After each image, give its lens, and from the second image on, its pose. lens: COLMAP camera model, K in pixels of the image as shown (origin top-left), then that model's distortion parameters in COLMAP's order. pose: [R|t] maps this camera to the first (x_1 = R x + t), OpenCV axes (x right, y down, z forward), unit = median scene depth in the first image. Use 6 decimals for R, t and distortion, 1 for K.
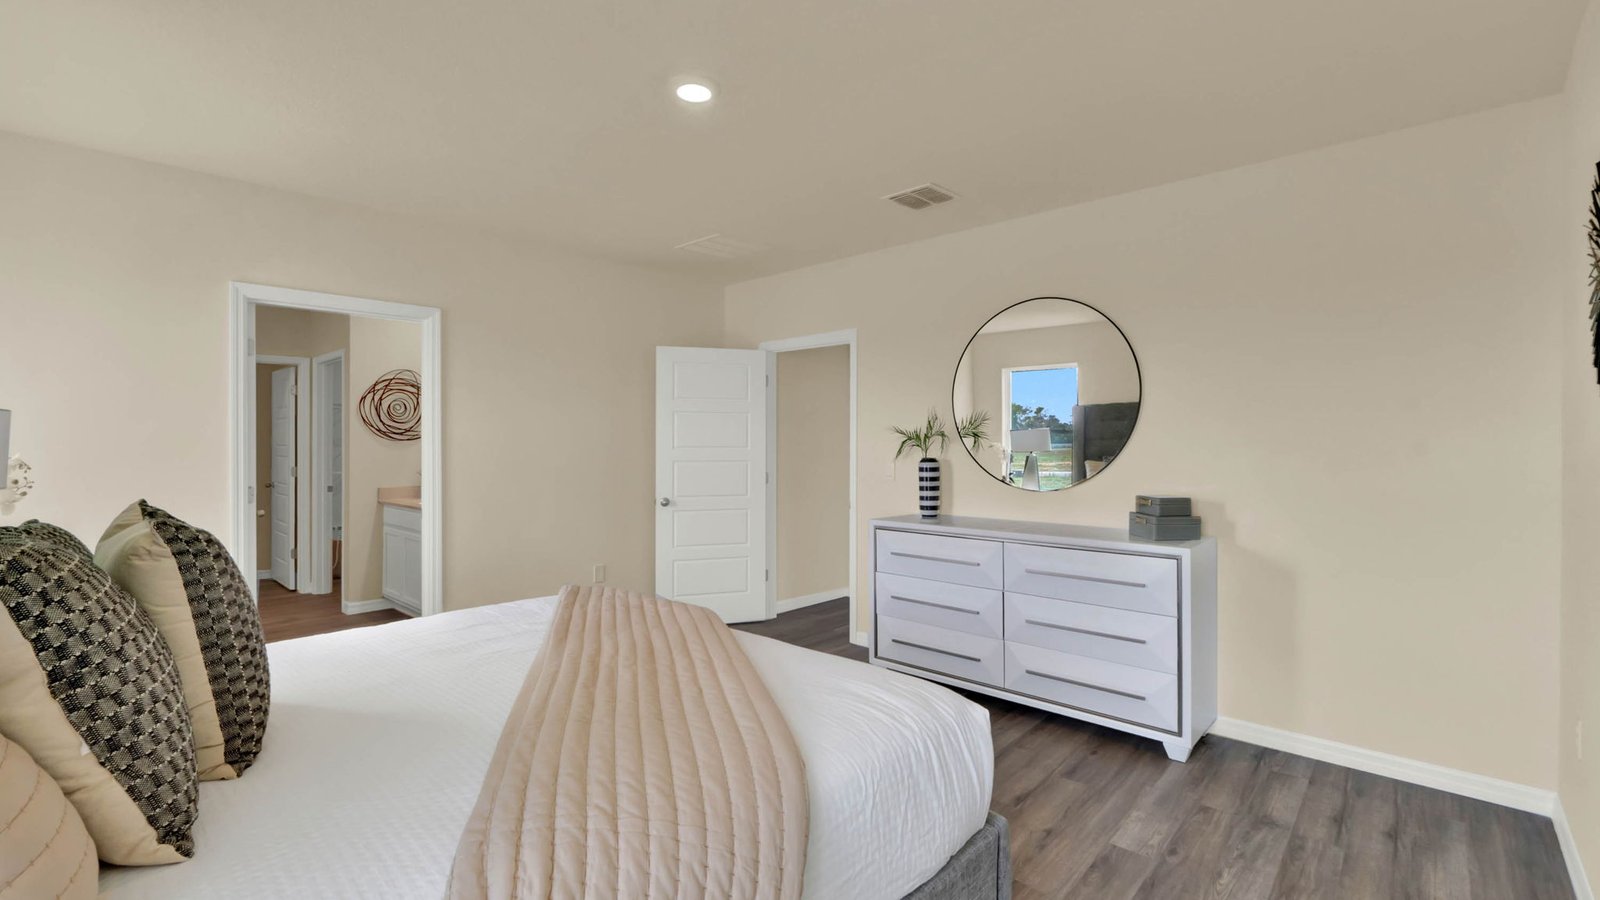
lens RADIAL K [[695.5, 0, 799.8], [0, 695.5, 447.2], [0, 0, 1]] dist [-0.002295, -0.000014]
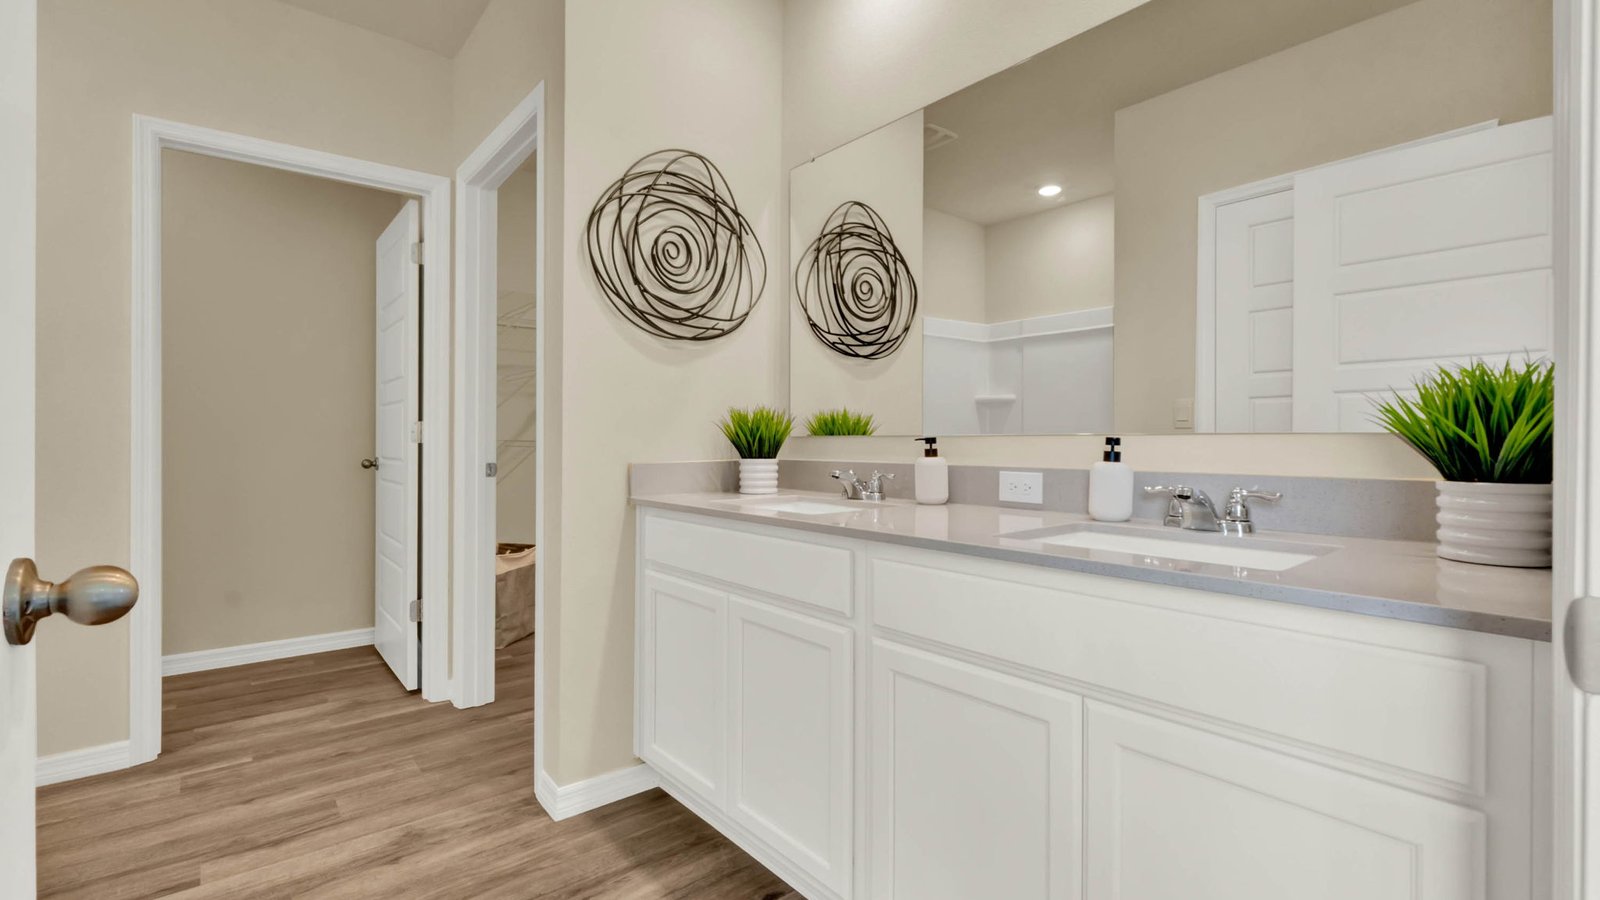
lens RADIAL K [[695.5, 0, 799.8], [0, 695.5, 447.2], [0, 0, 1]] dist [-0.002295, -0.000014]
pose [[0.992451, 0.003507, -0.122594, -0.463647], [-0.003281, 0.999993, 0.002046, 0.047928], [0.122601, -0.001629, 0.992455, 0.634936]]
